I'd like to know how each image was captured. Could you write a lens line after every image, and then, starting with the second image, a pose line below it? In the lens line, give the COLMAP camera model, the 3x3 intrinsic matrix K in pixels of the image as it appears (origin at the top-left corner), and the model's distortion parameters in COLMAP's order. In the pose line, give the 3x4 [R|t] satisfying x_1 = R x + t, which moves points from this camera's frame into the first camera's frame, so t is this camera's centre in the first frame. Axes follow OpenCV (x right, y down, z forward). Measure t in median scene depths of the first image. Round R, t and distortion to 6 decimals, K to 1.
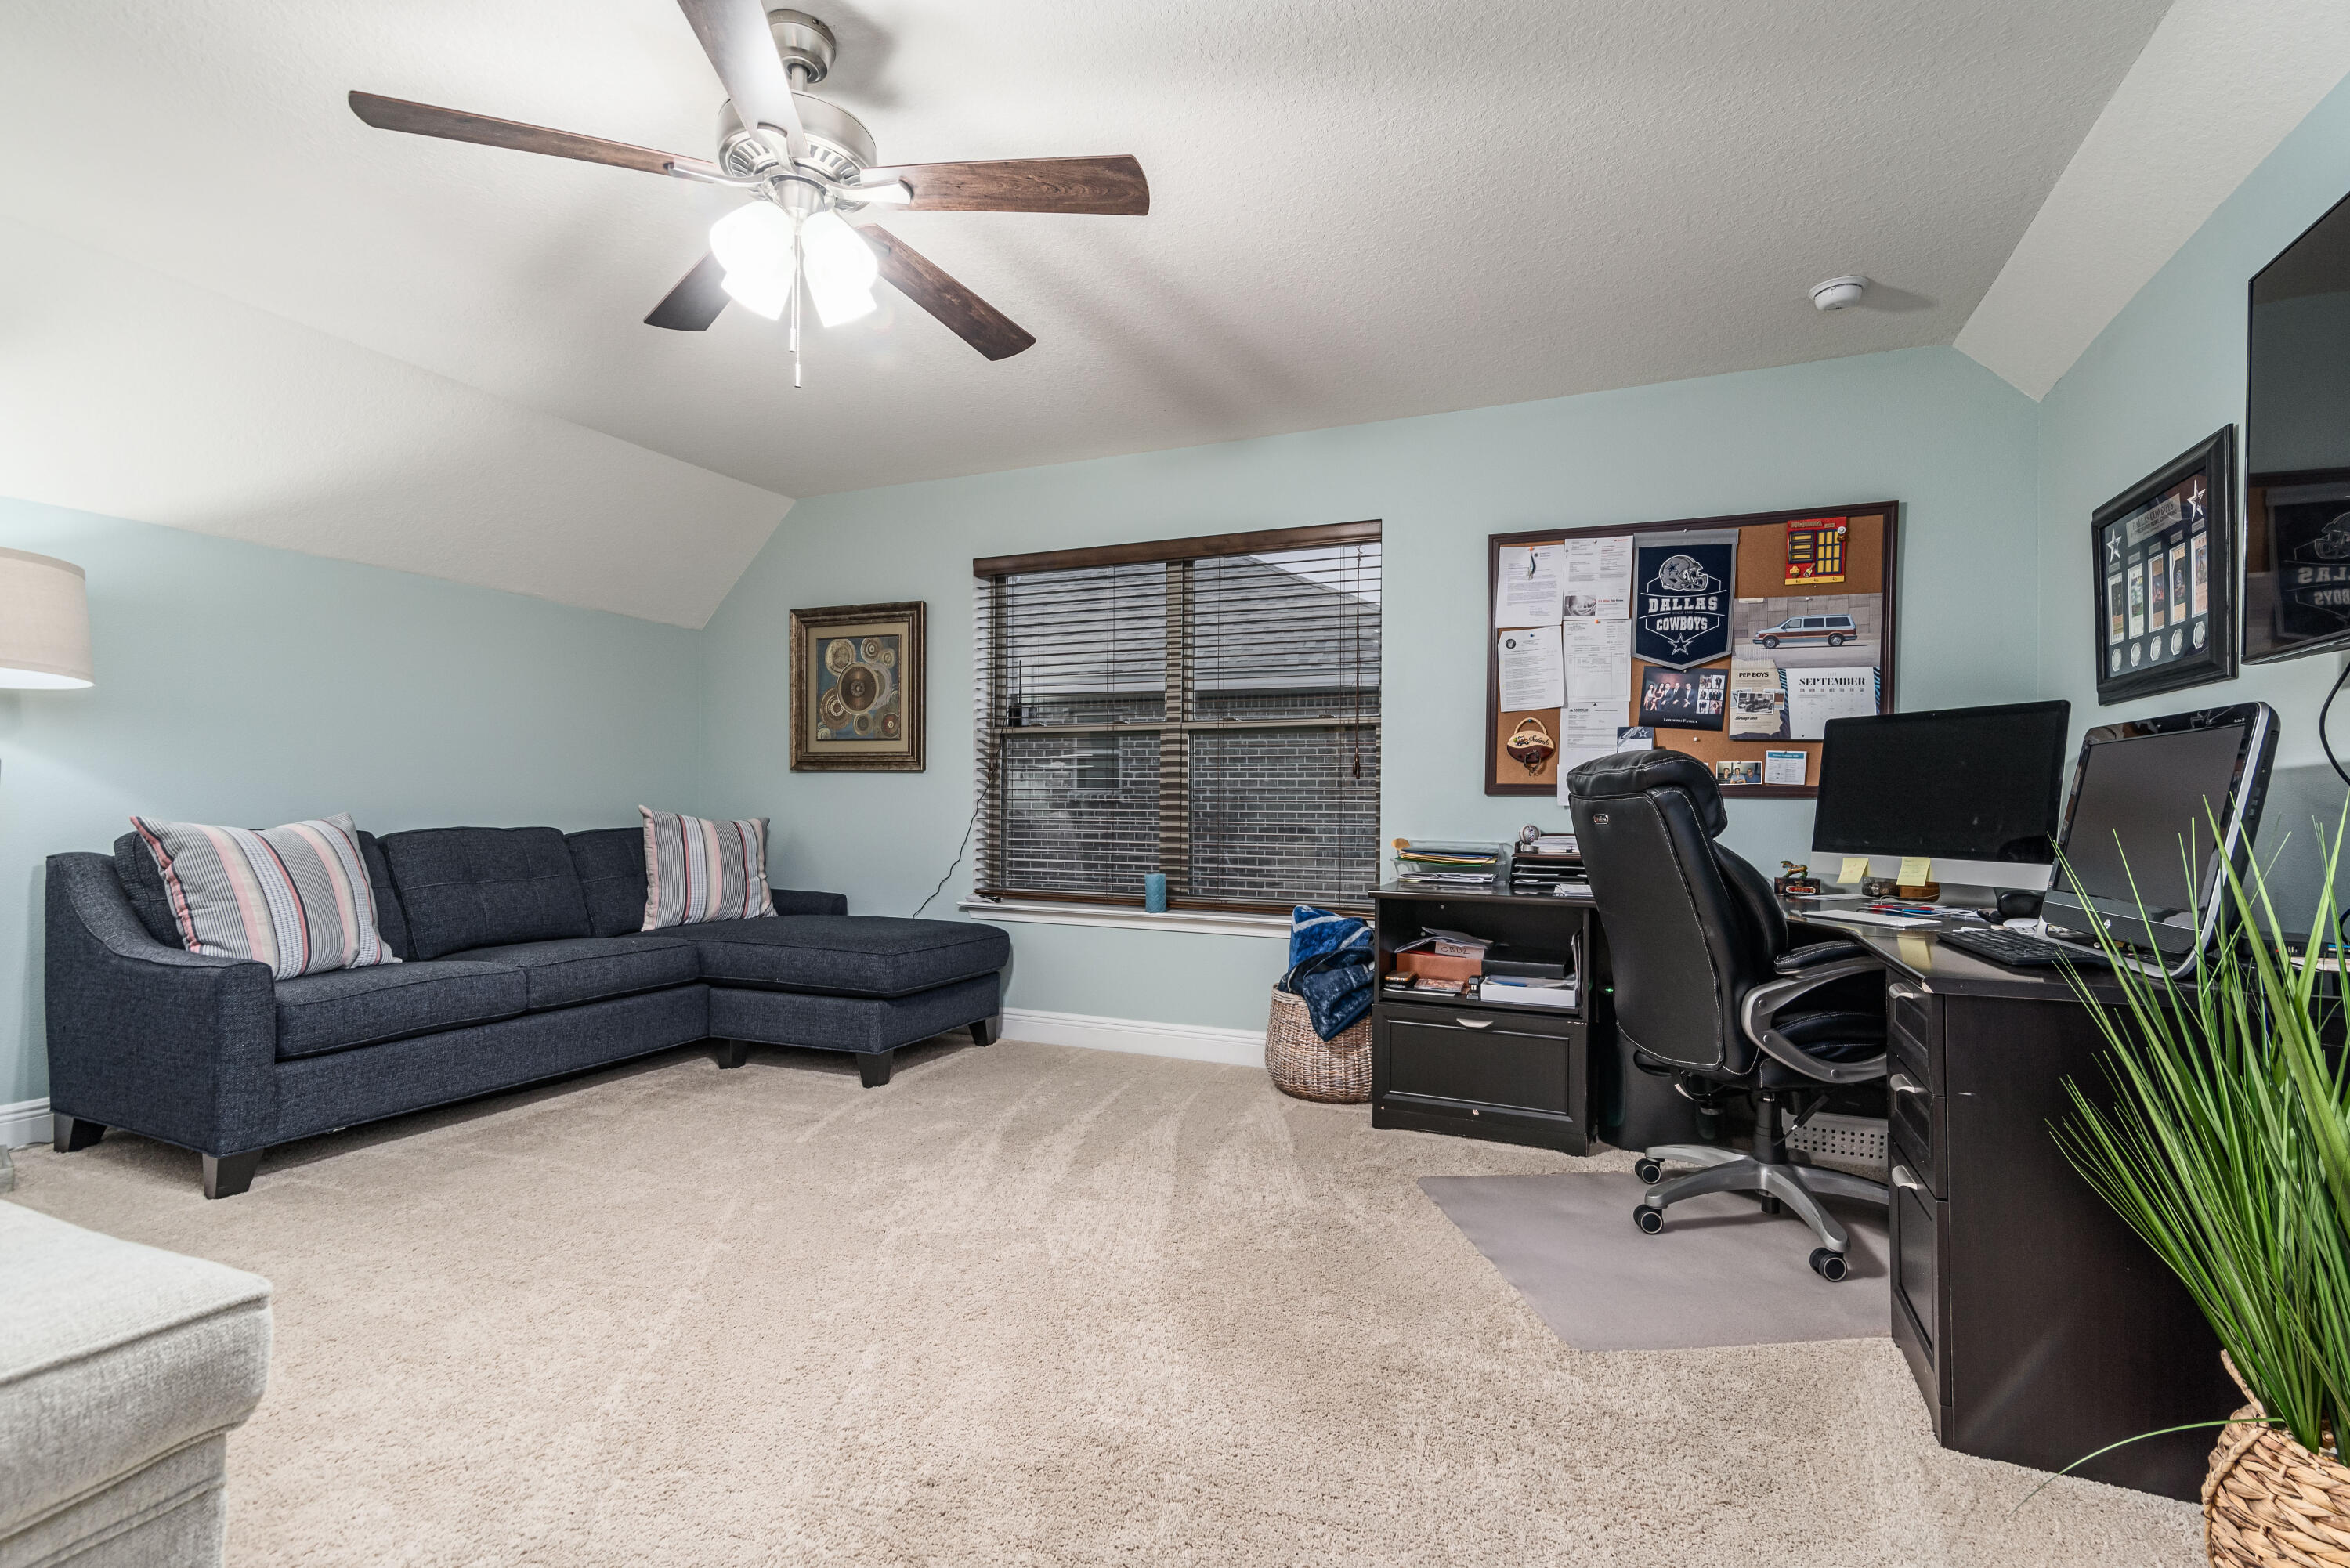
lens RADIAL K [[1078.9, 0, 1202.7], [0, 1078.9, 789.8], [0, 0, 1]] dist [0.016256, -0.002503]
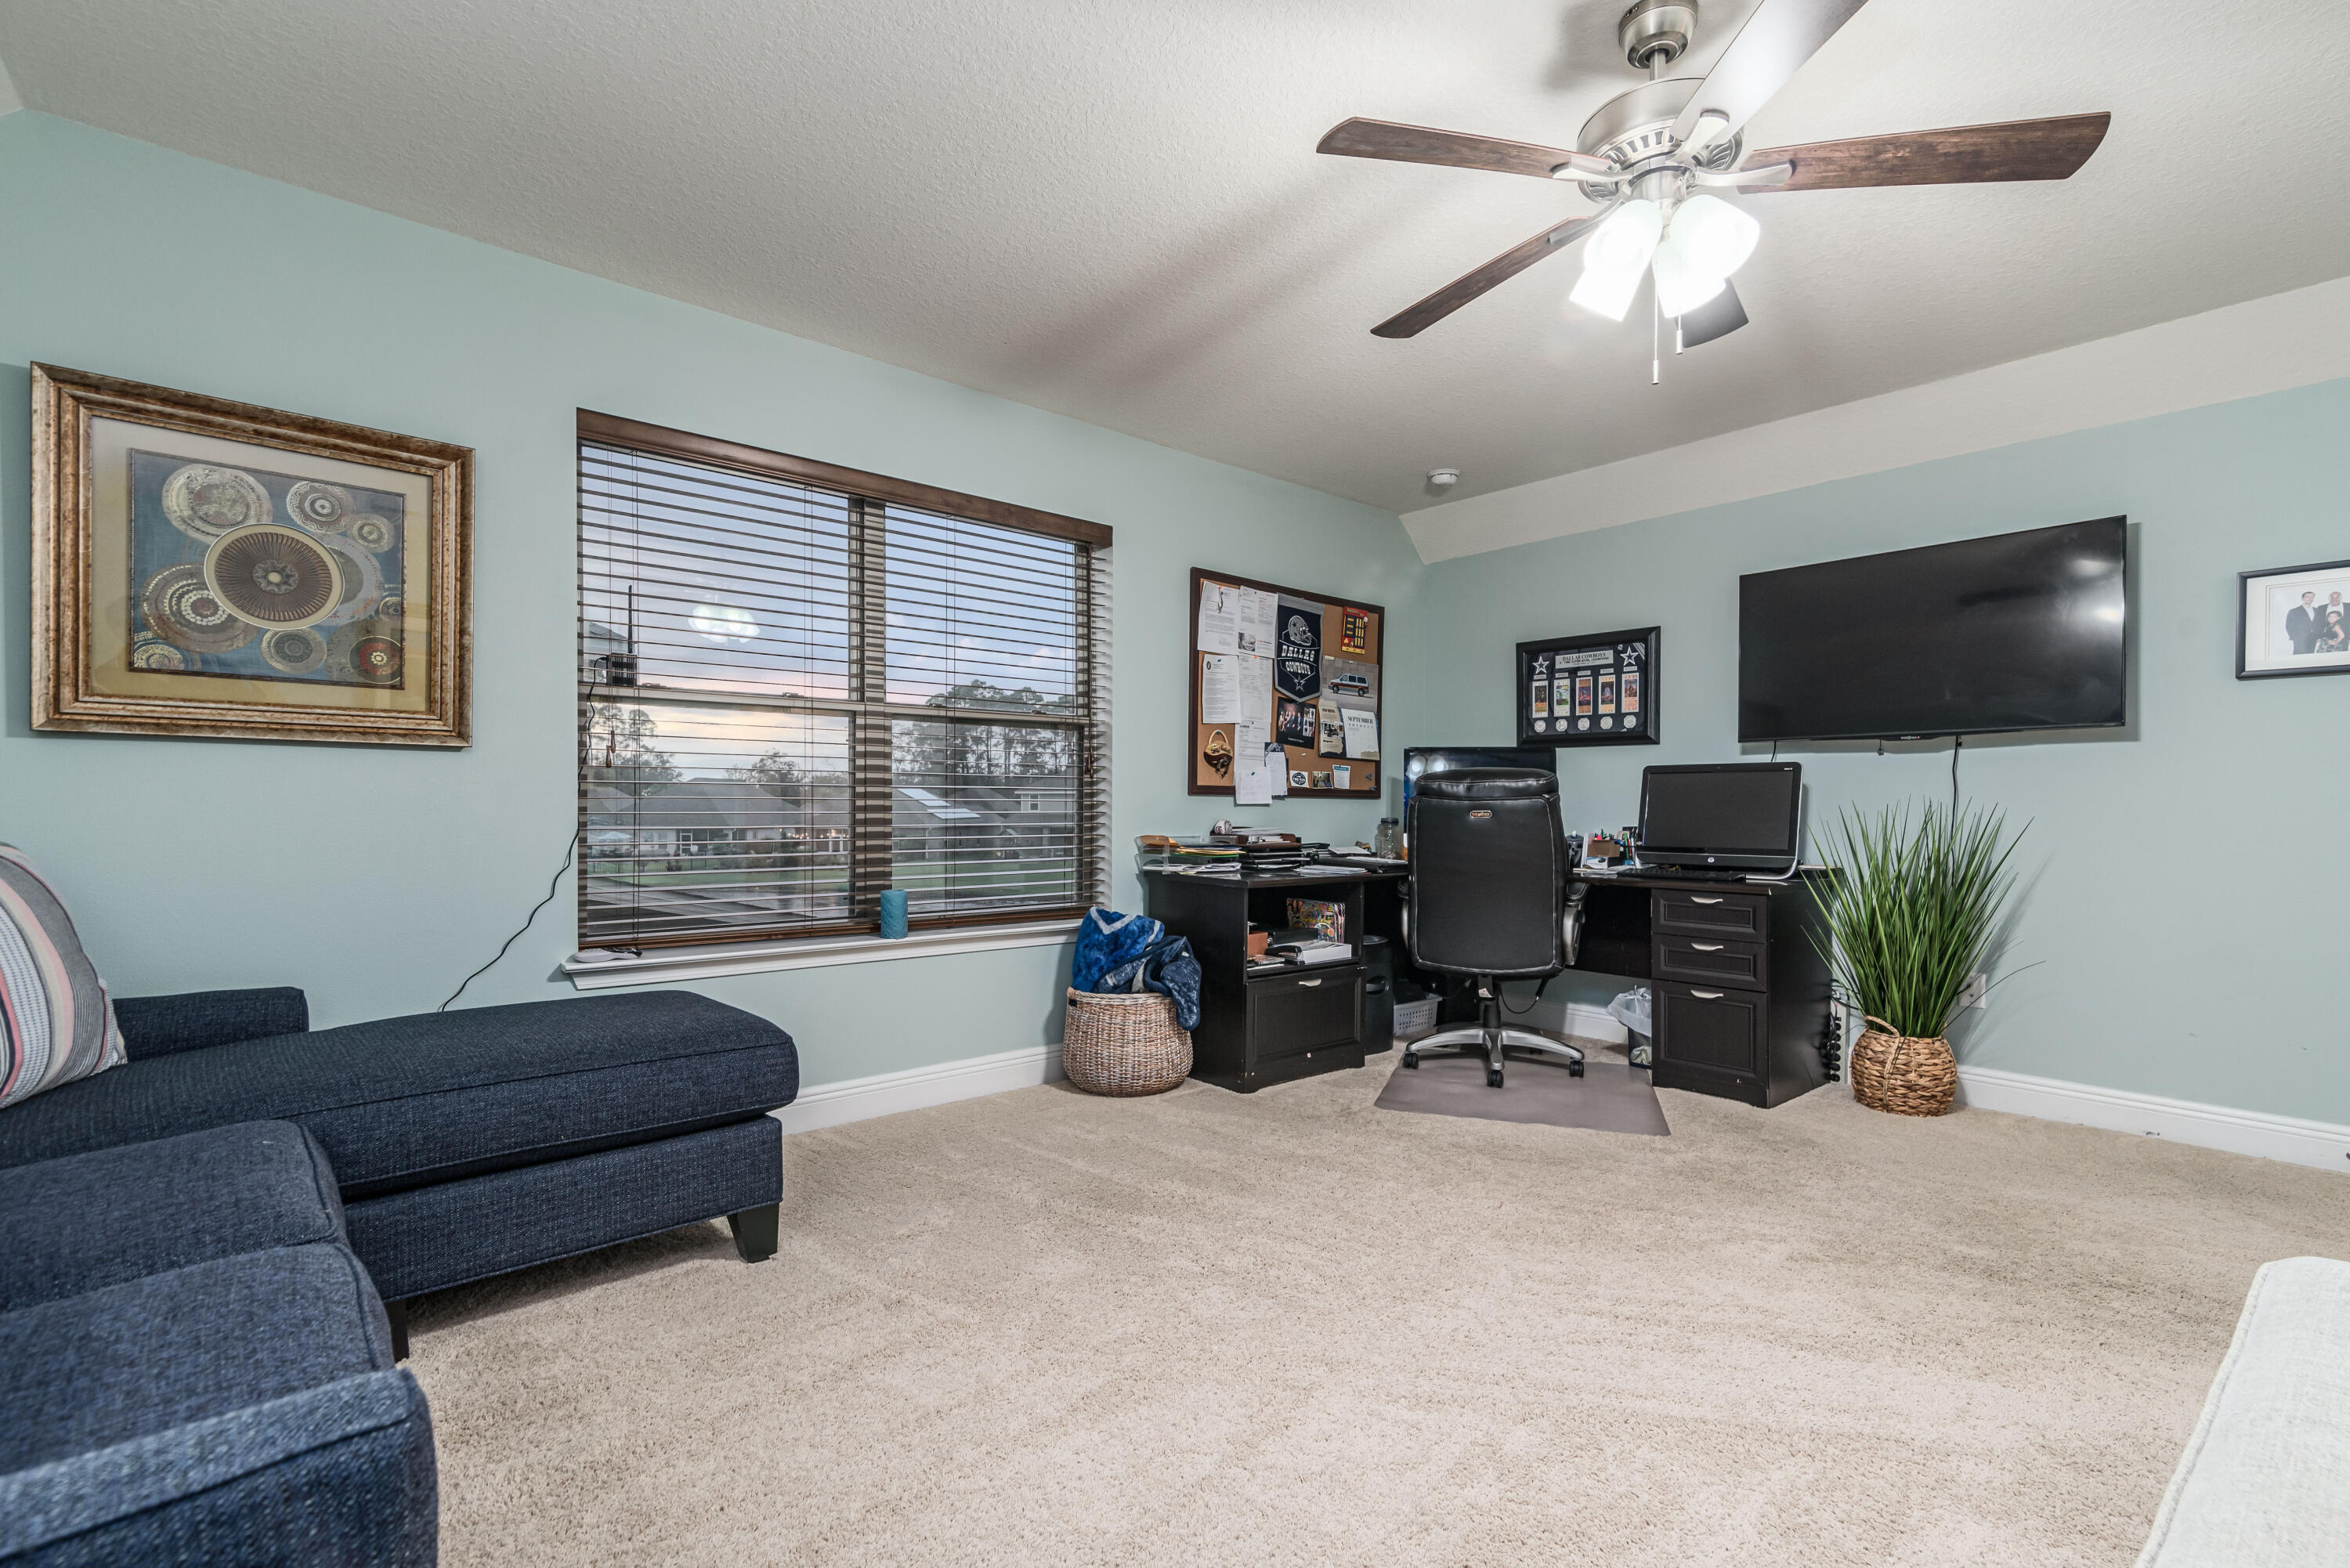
lens RADIAL K [[1078.9, 0, 1217.8], [0, 1078.9, 806.8], [0, 0, 1]] dist [0.016256, -0.002503]
pose [[0.418390, -0.007933, 0.908233, -0.783822], [-0.011846, 0.999829, 0.014190, 0.000729], [-0.908190, -0.016696, 0.418224, 0.512246]]
